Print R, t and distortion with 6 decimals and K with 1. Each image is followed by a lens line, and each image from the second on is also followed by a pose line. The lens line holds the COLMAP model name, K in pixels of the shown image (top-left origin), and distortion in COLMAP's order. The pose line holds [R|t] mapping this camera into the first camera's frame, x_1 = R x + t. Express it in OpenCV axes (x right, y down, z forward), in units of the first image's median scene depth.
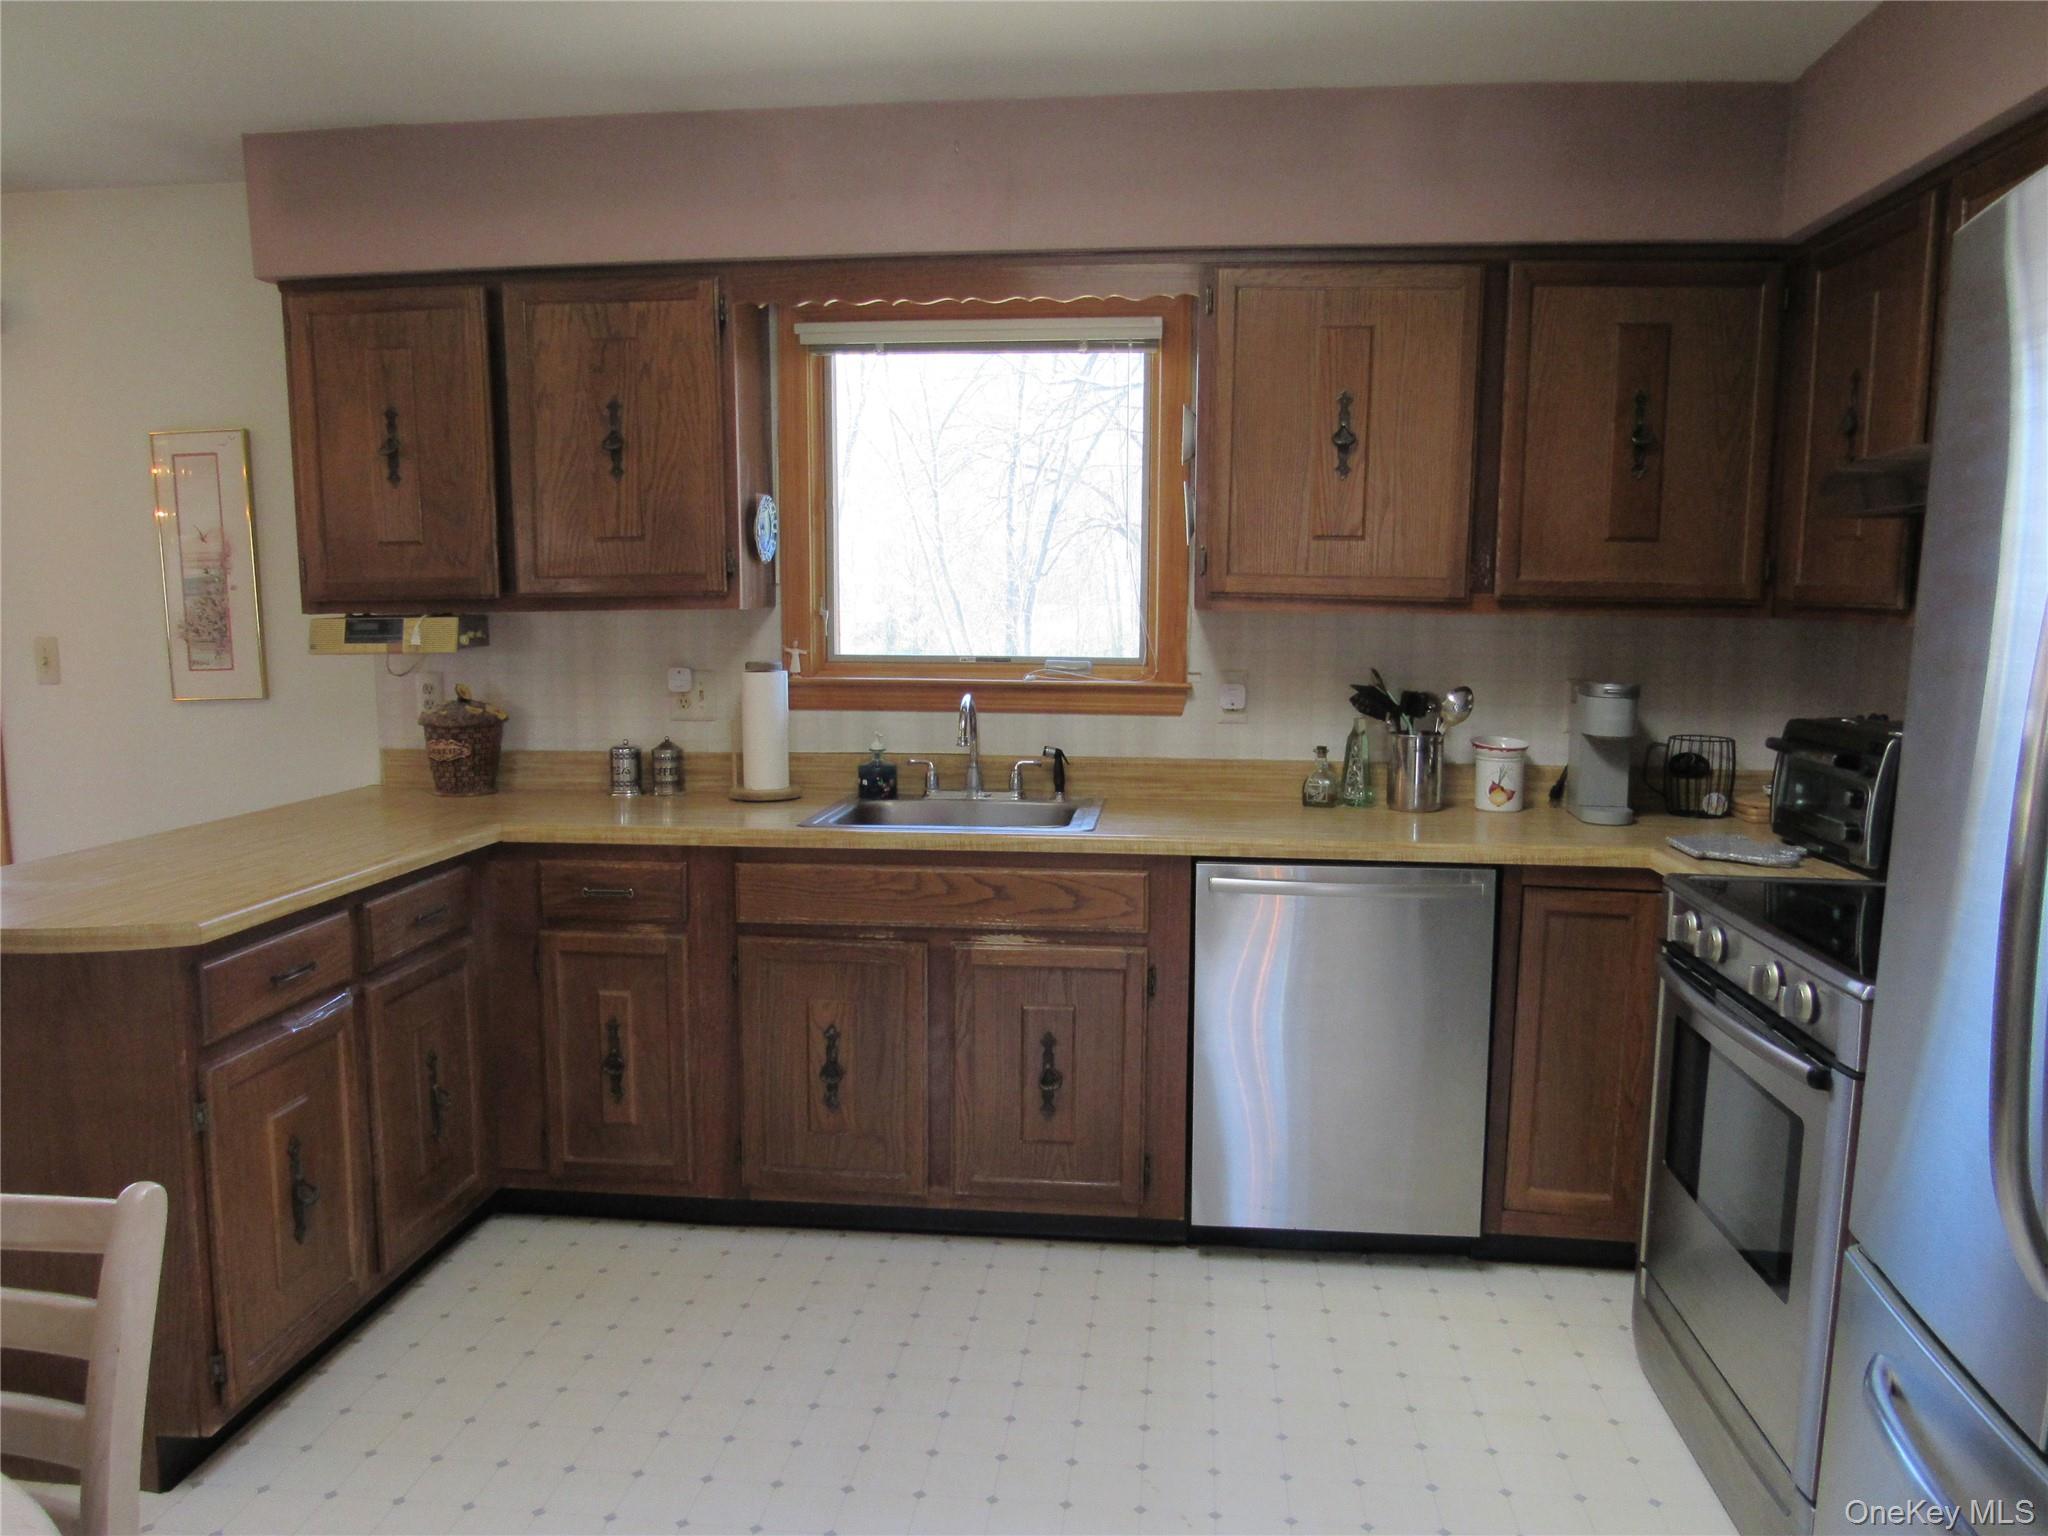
lens RADIAL K [[1452.9, 0, 1015.1], [0, 1452.9, 770.6], [0, 0, 1]] dist [-0.035100, 0.020460]
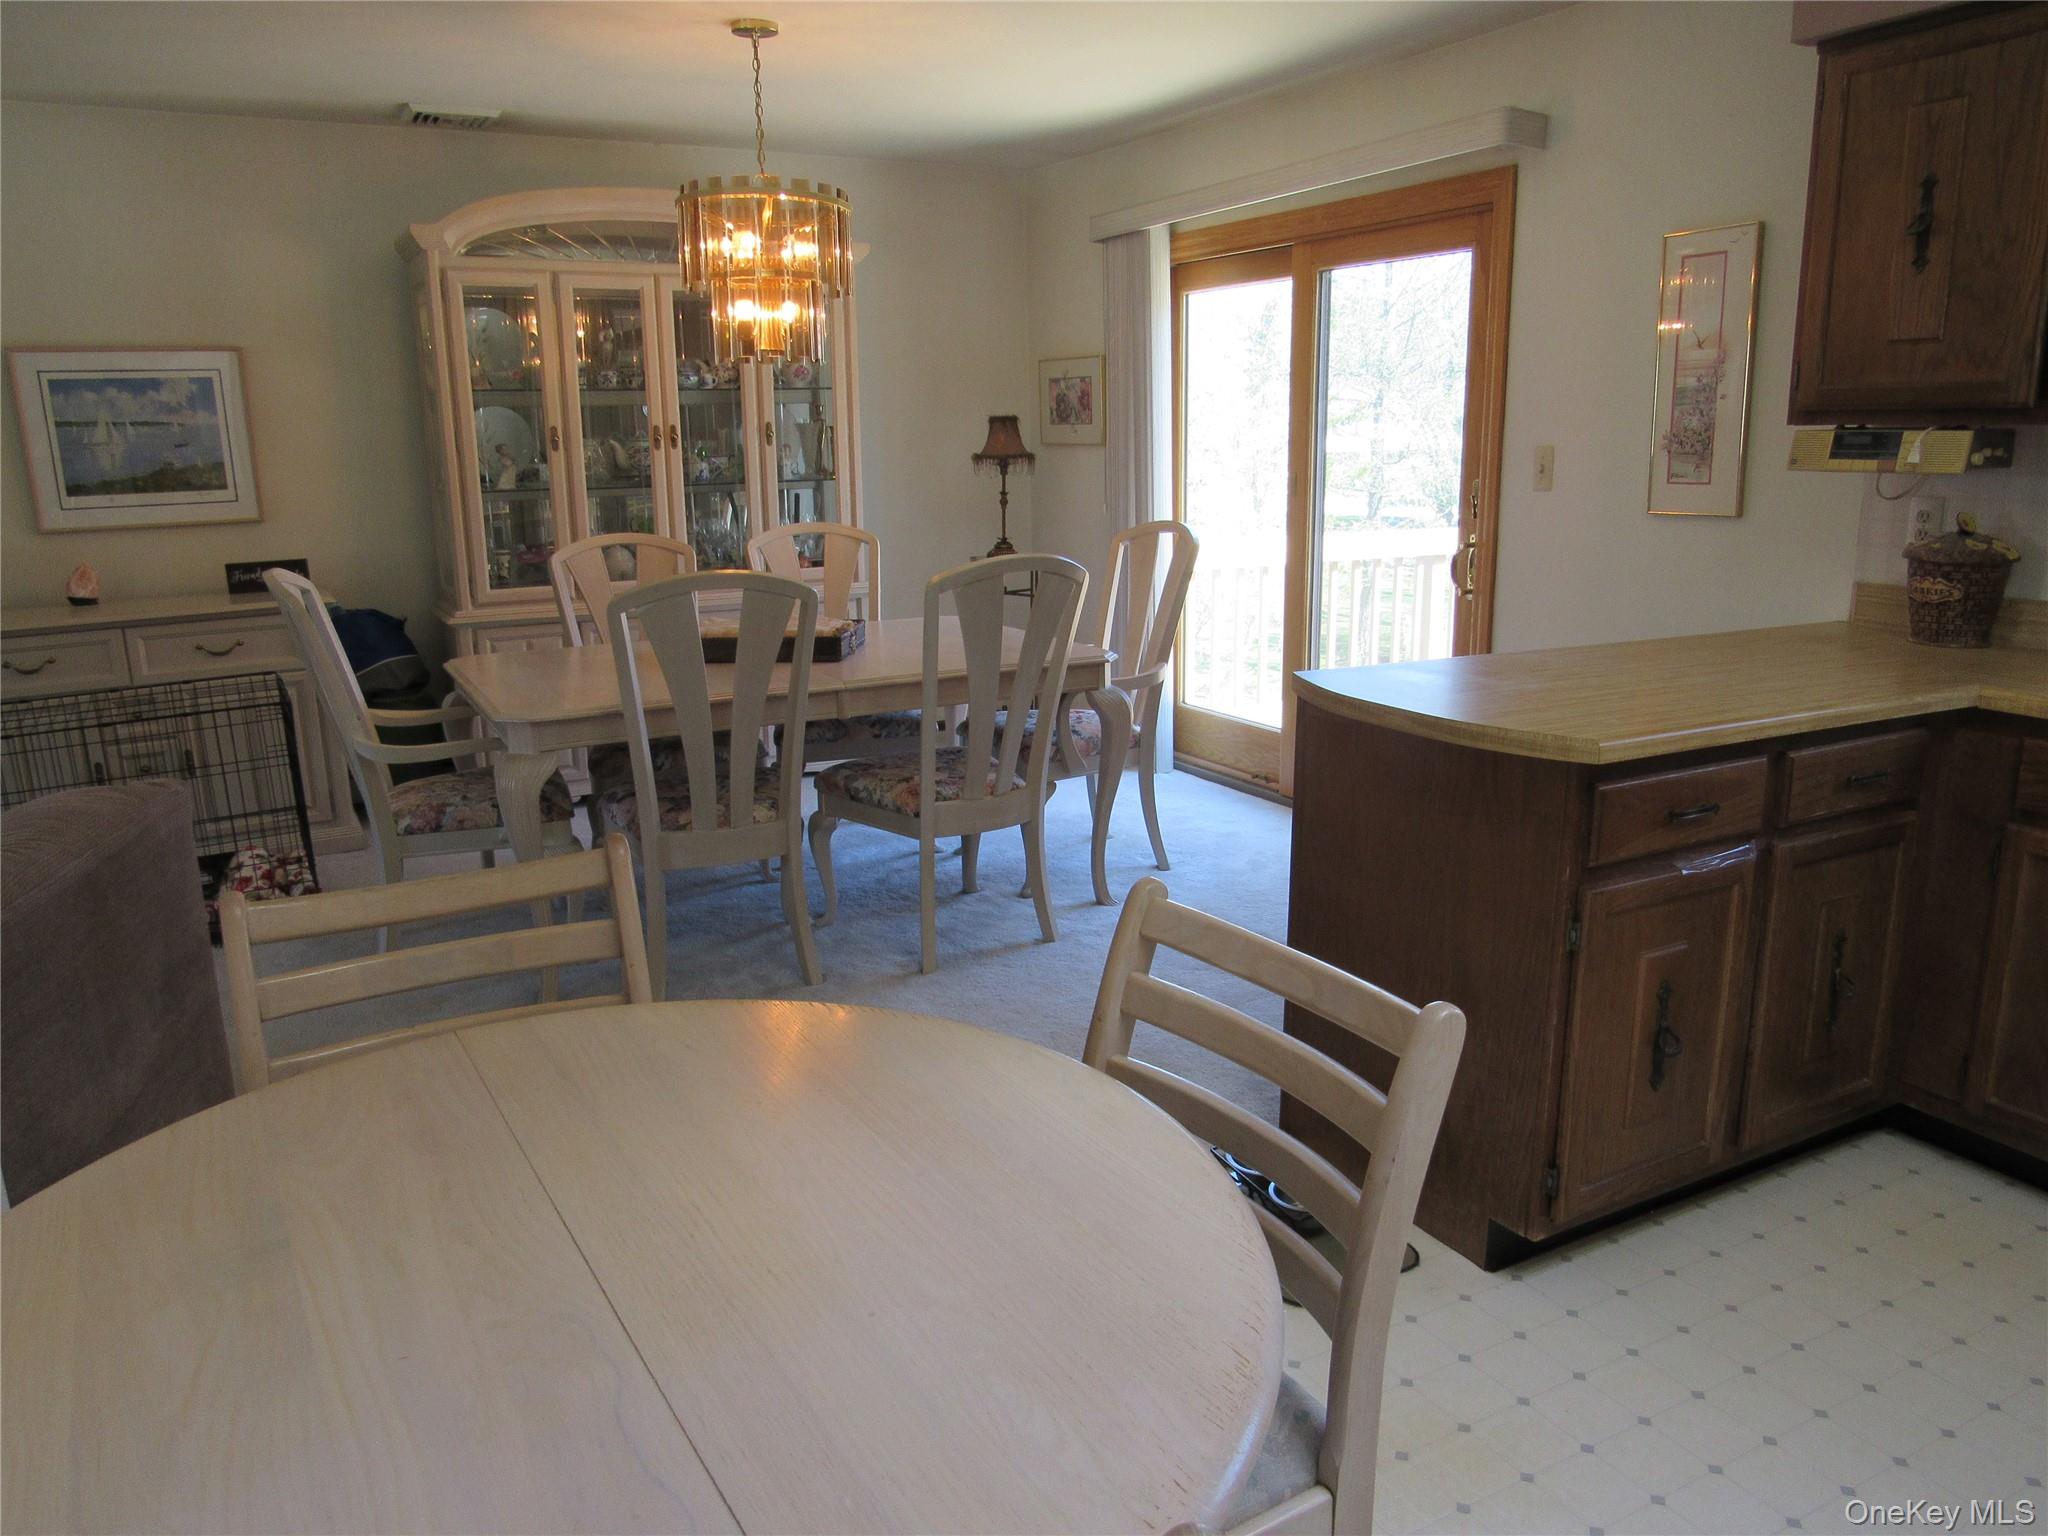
lens RADIAL K [[1452.9, 0, 1056.8], [0, 1452.9, 751.0], [0, 0, 1]] dist [-0.035100, 0.020460]
pose [[0.584439, 0.180732, -0.791054, -0.009688], [-0.097291, 0.983455, 0.152811, -0.000370], [0.805584, -0.012346, 0.592353, 0.092865]]
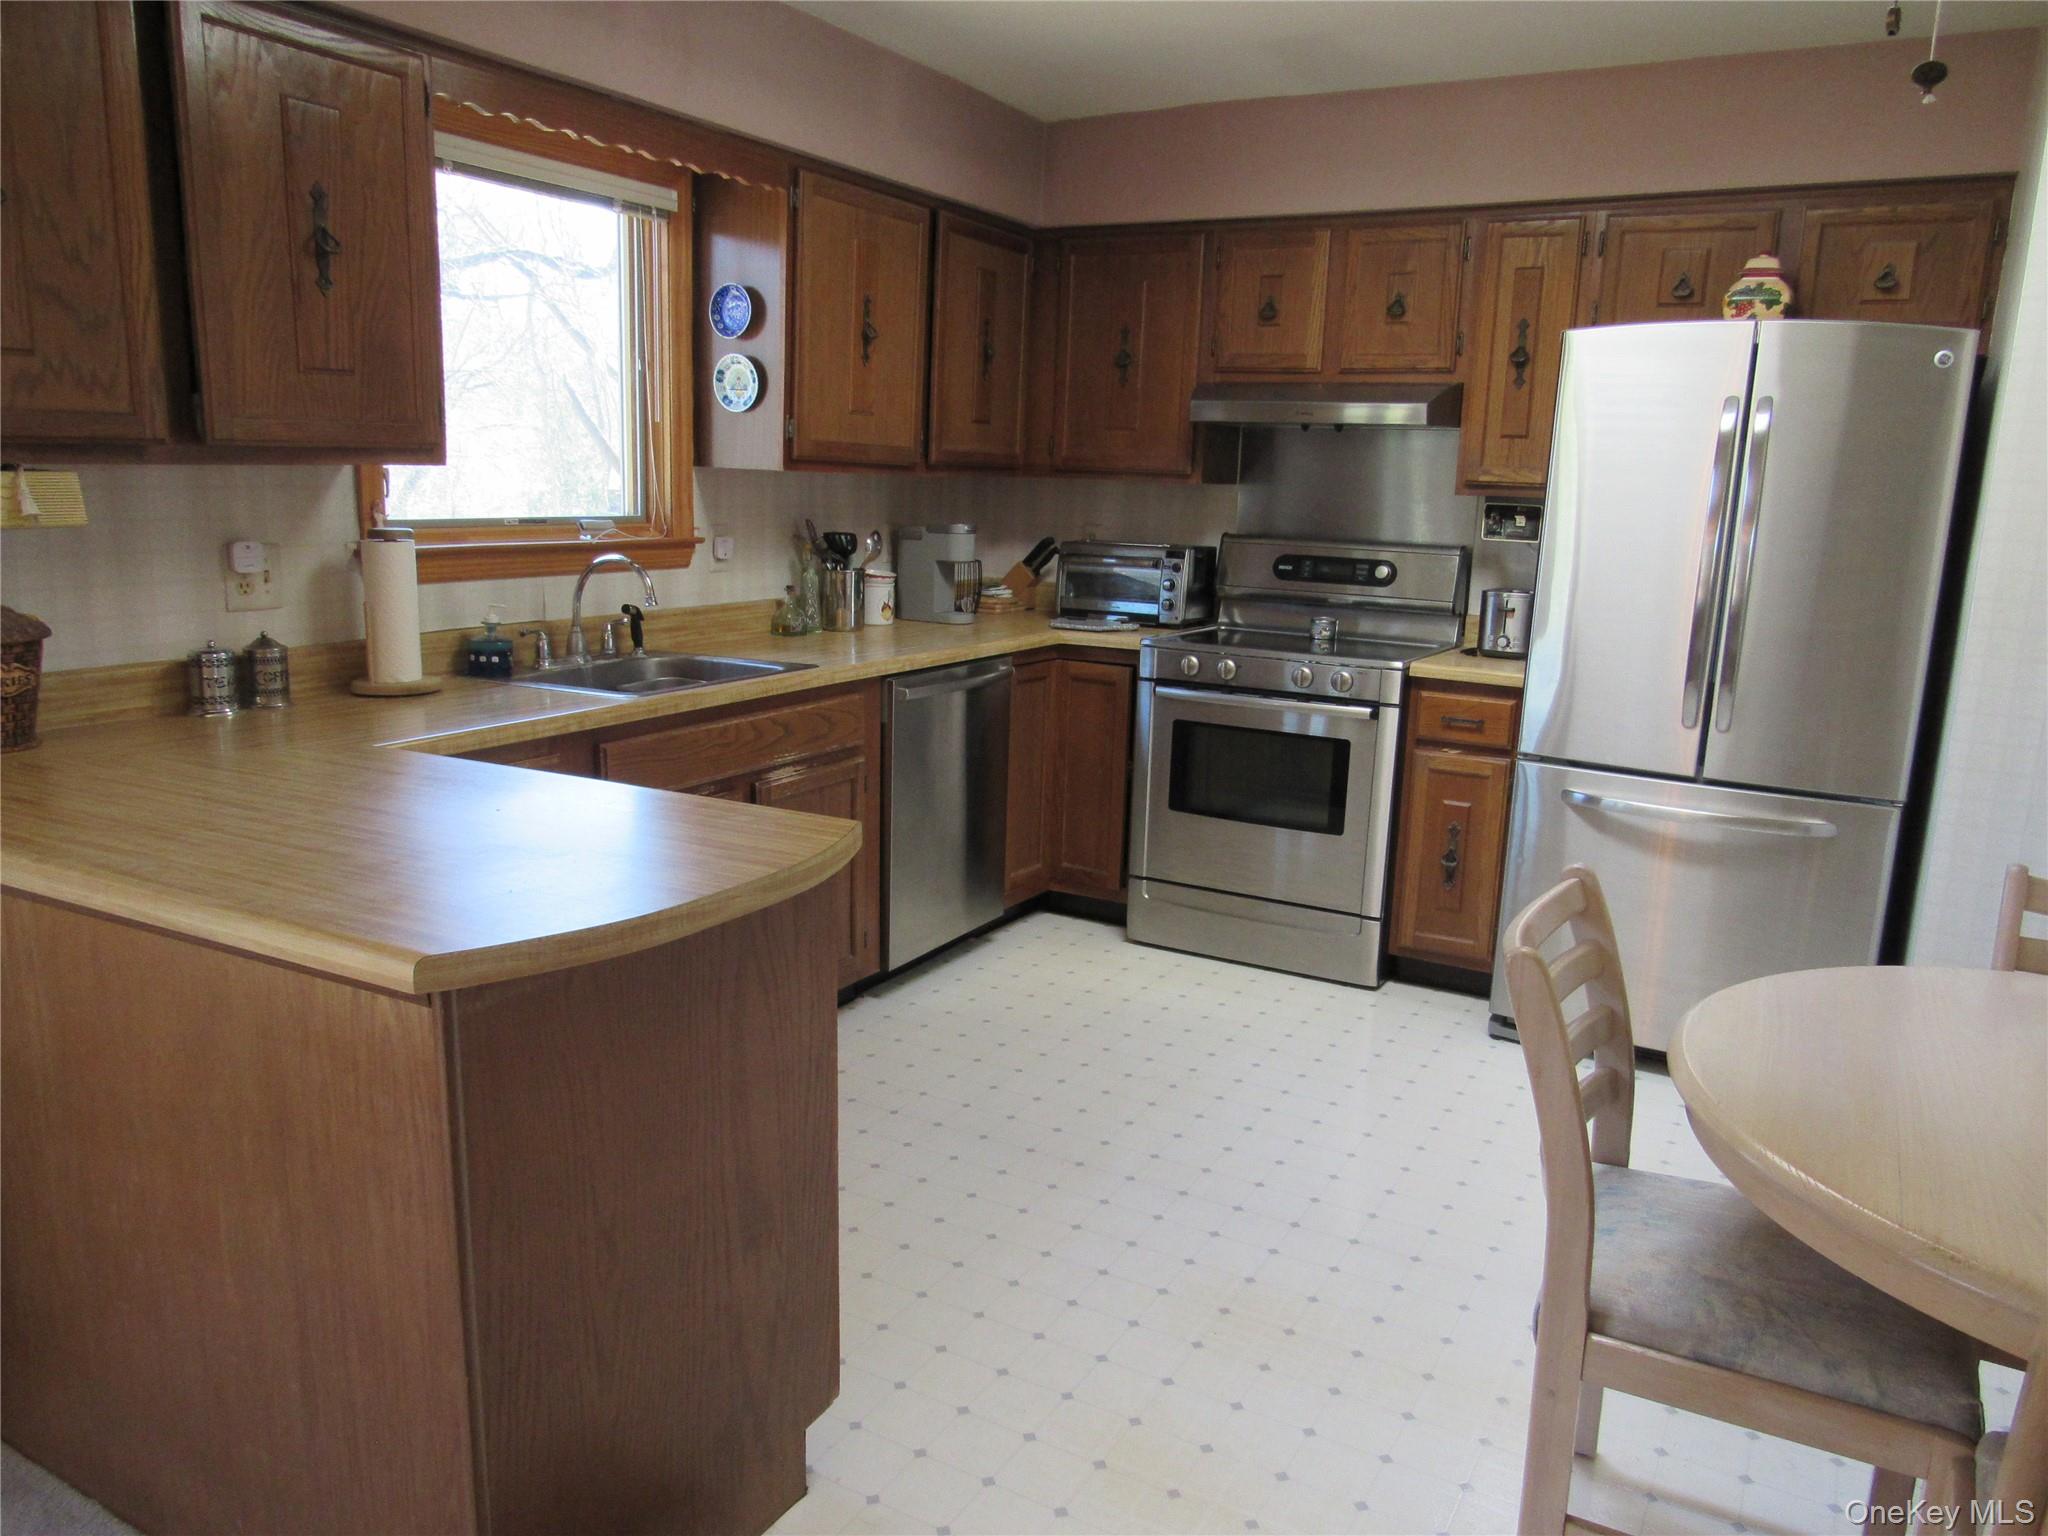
lens RADIAL K [[1452.9, 0, 1014.1], [0, 1452.9, 775.7], [0, 0, 1]] dist [-0.035100, 0.020460]
pose [[0.399992, -0.180963, 0.898476, -0.933405], [0.088922, 0.983351, 0.158471, -0.040579], [-0.912195, 0.016507, 0.409424, 0.389342]]
